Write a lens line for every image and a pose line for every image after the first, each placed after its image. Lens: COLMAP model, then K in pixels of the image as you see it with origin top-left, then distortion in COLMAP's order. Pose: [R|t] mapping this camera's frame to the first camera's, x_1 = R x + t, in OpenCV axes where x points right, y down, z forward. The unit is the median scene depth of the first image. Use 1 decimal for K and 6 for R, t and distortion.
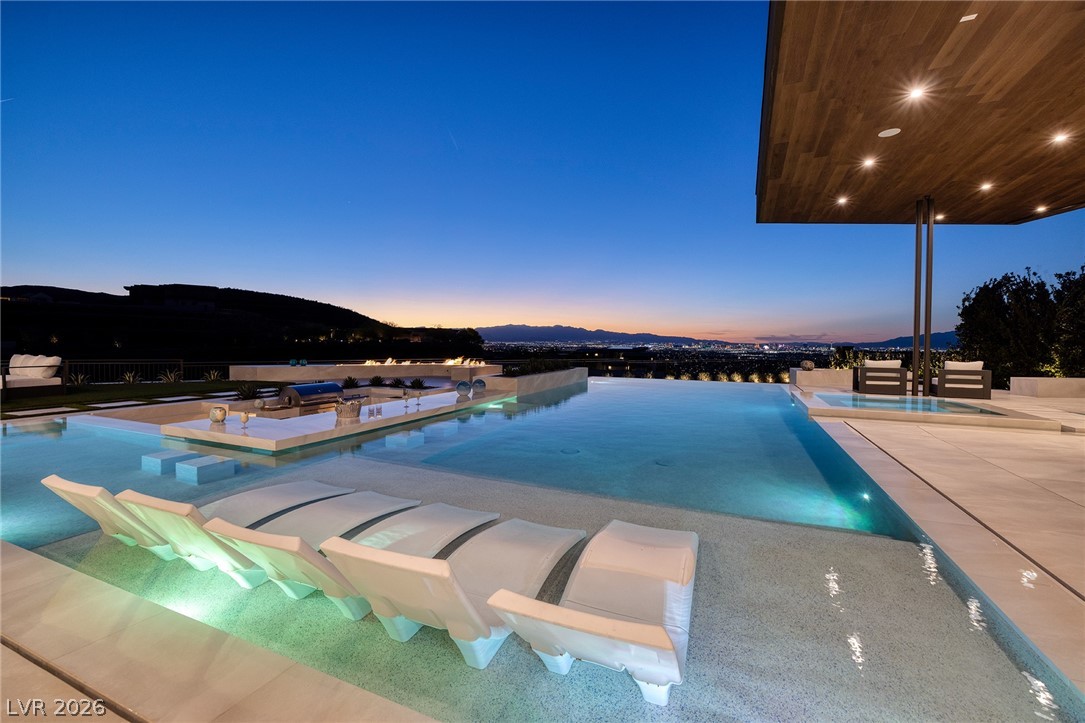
lens RADIAL K [[451.8, 0, 542.5], [0, 451.8, 347.6], [0, 0, 1]] dist [0.001136, 0.000130]
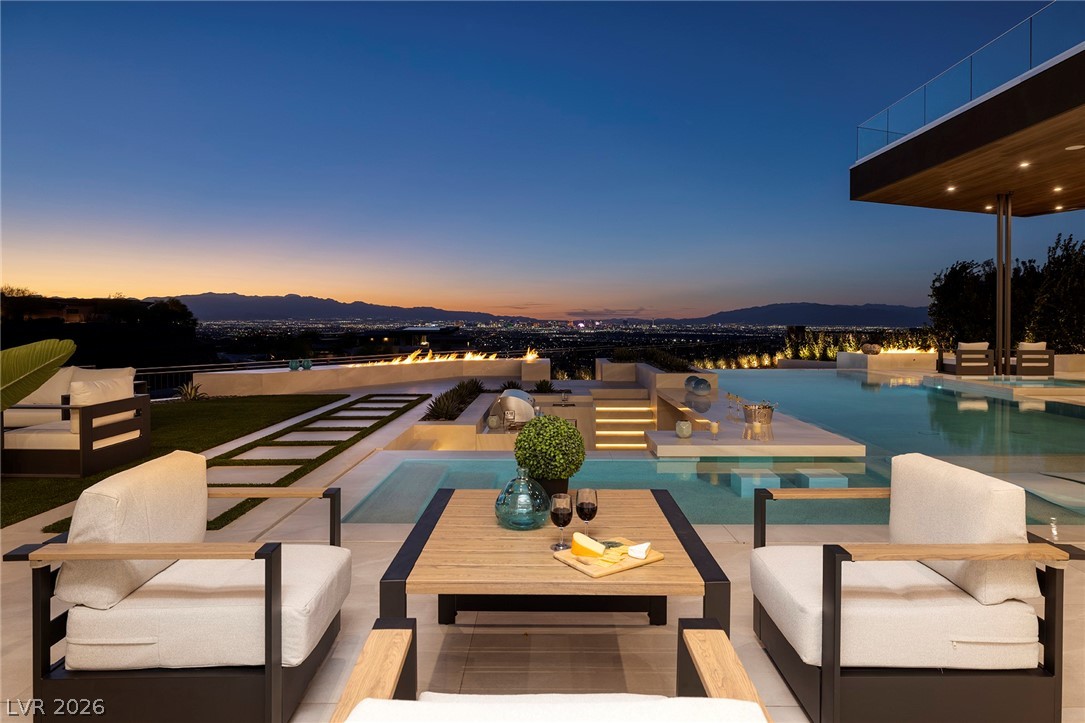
lens RADIAL K [[647.8, 0, 548.5], [0, 647.8, 324.7], [0, 0, 1]] dist [-0.000530, -0.001093]
pose [[0.918277, -0.010035, 0.395812, -0.586017], [0.011851, 0.999927, -0.002142, -0.017549], [-0.395761, 0.006658, 0.918329, 0.006540]]
